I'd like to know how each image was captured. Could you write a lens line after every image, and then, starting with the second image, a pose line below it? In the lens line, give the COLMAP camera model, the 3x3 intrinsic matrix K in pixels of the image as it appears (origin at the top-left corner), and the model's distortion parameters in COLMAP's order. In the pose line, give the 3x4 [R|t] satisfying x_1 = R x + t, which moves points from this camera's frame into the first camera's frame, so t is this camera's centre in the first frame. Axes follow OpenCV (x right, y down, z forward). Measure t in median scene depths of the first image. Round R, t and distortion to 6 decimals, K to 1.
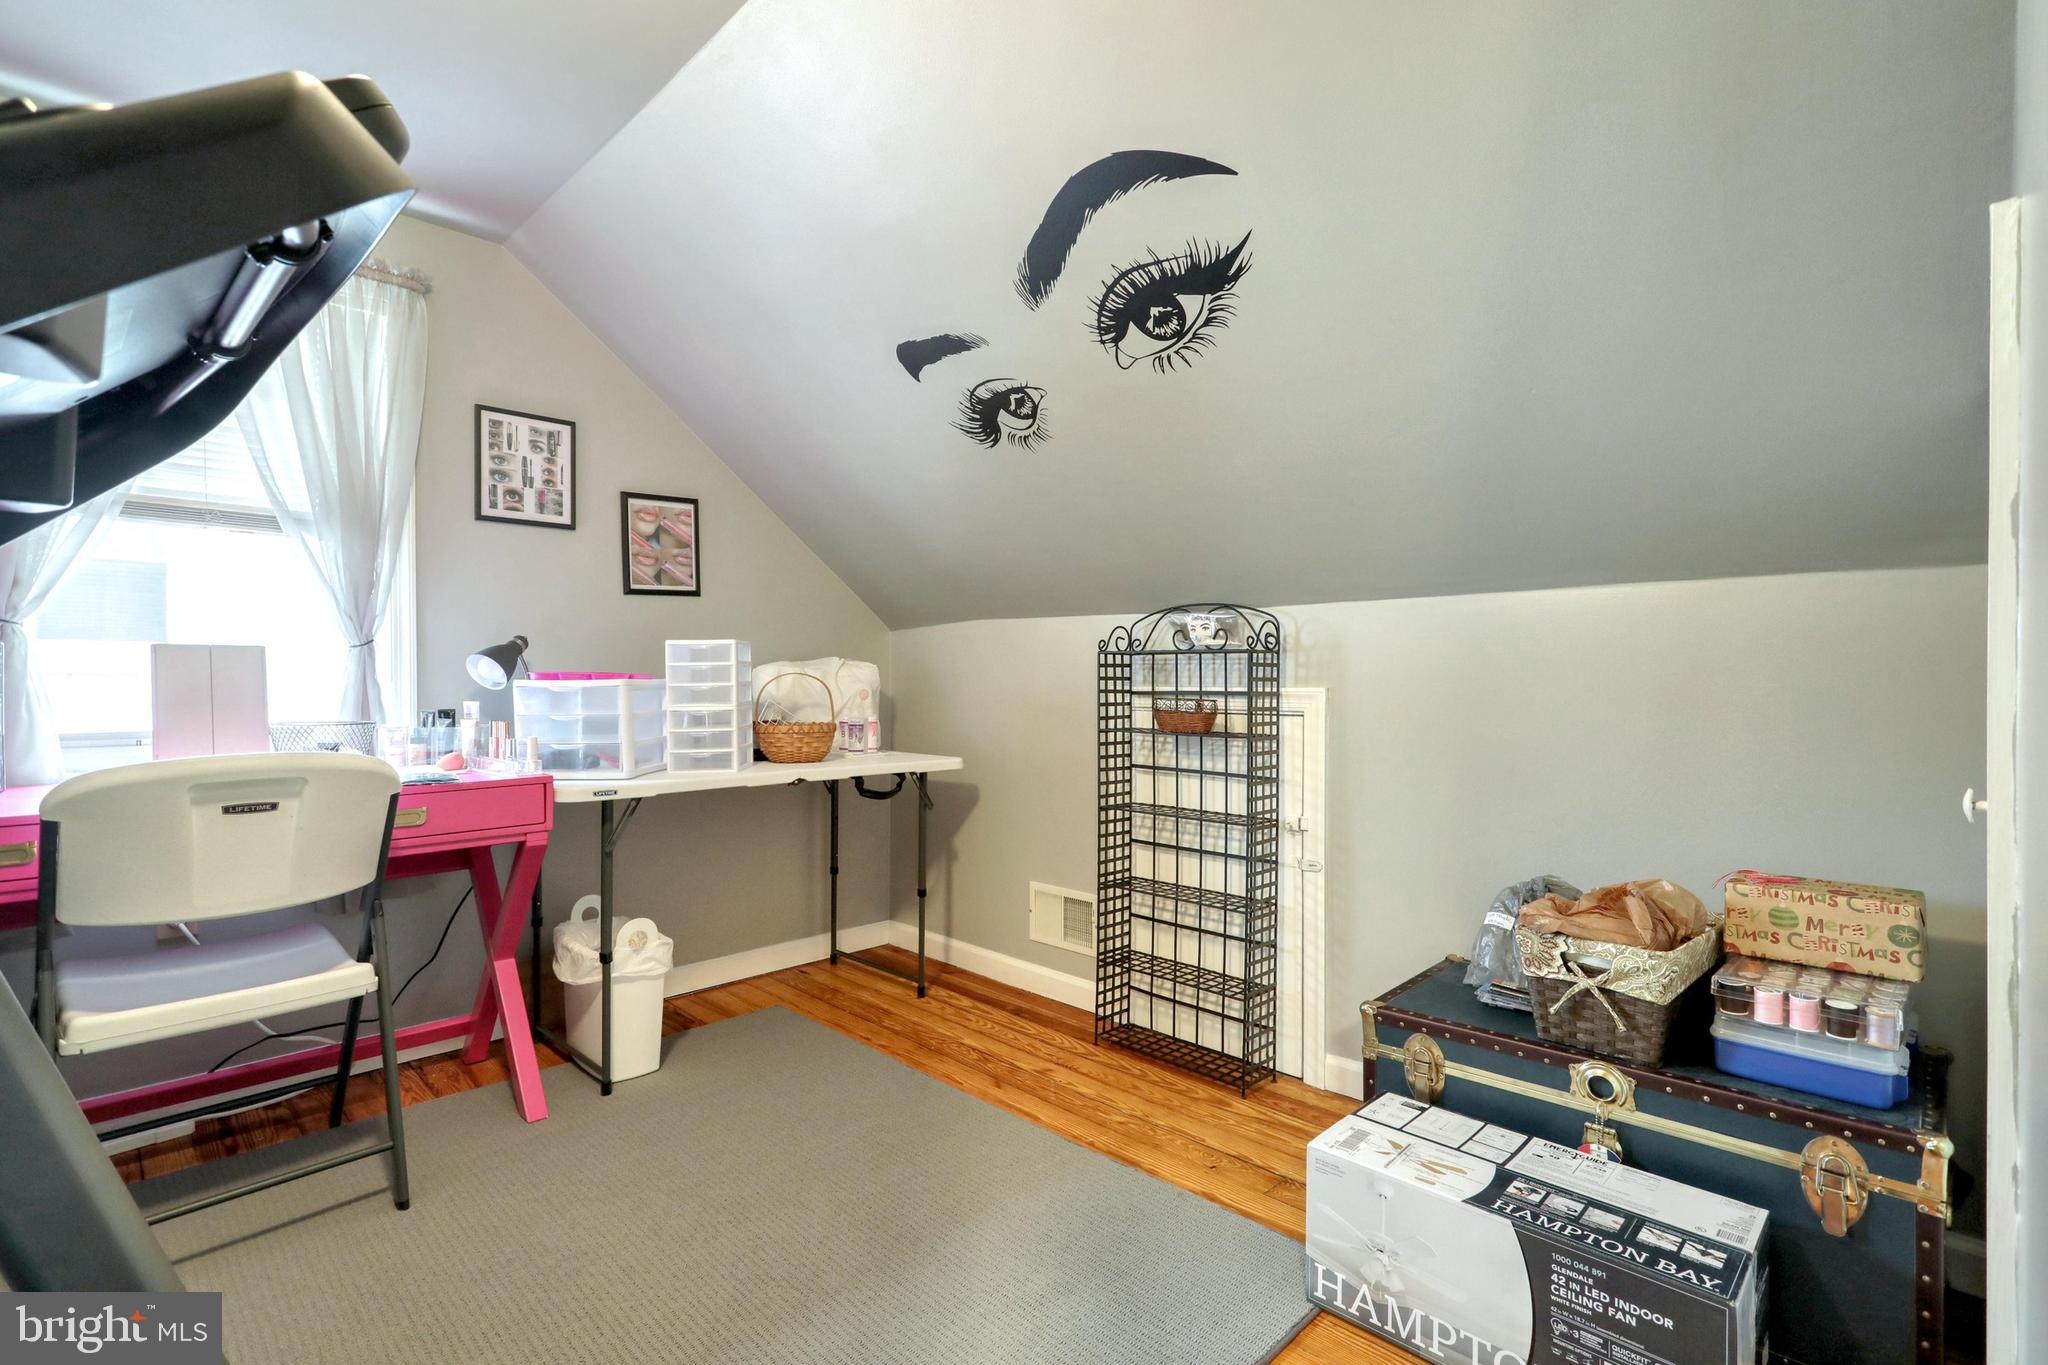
lens RADIAL K [[968.2, 0, 1022.6], [0, 968.2, 677.1], [0, 0, 1]] dist [-0.002706, -0.000667]
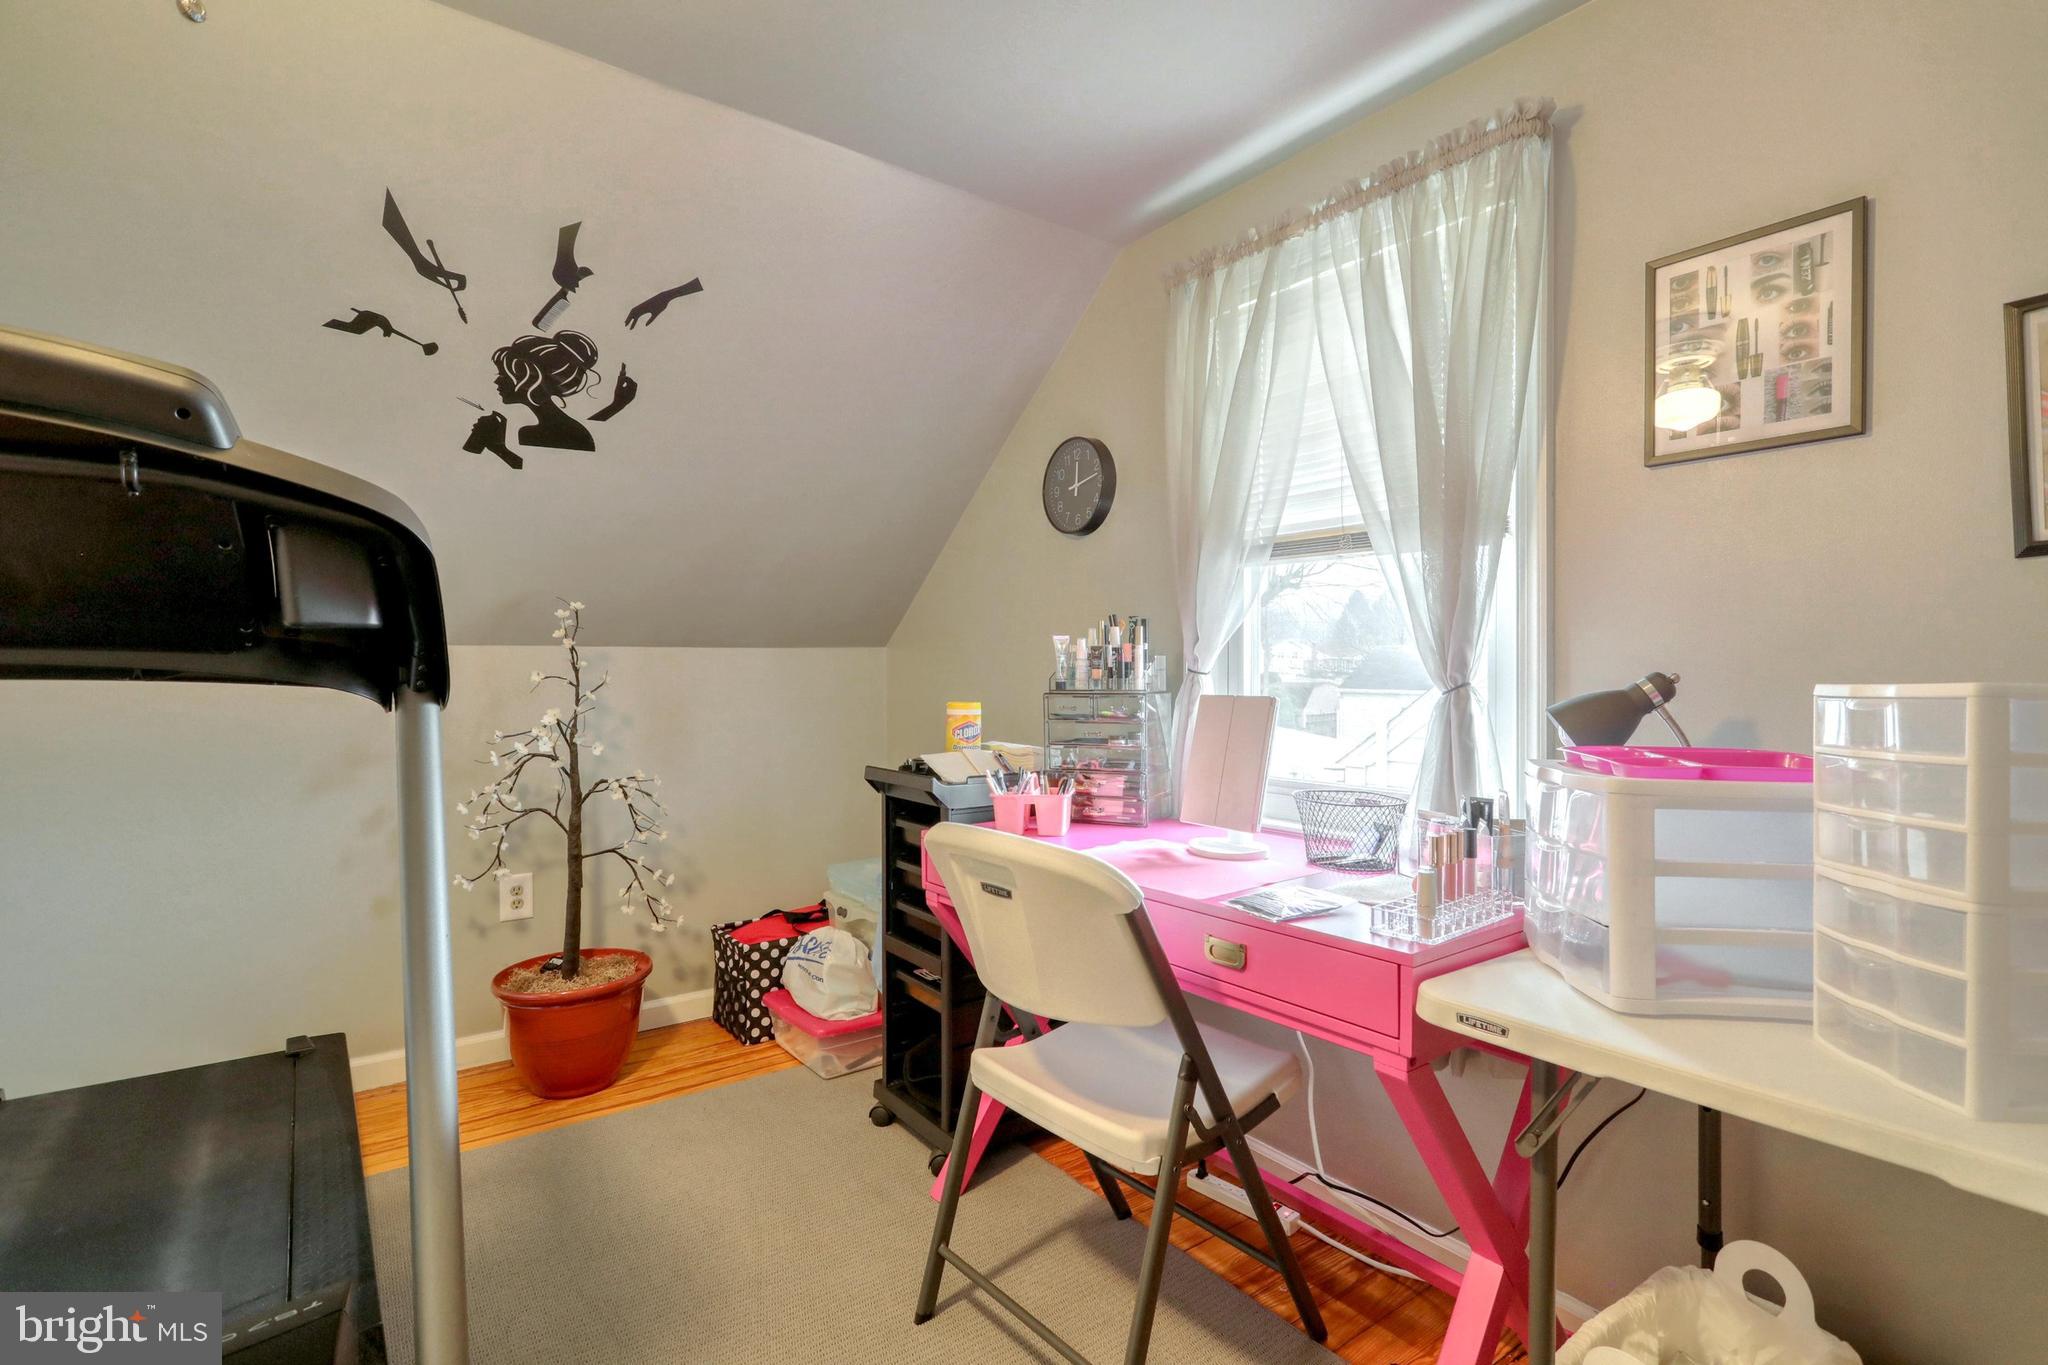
lens RADIAL K [[968.2, 0, 1023.1], [0, 968.2, 681.3], [0, 0, 1]] dist [-0.002706, -0.000667]
pose [[-0.144648, 0.005177, -0.989470, 0.047668], [-0.003271, 0.999978, 0.005710, -0.037612], [0.989478, 0.004062, -0.144628, 0.691833]]
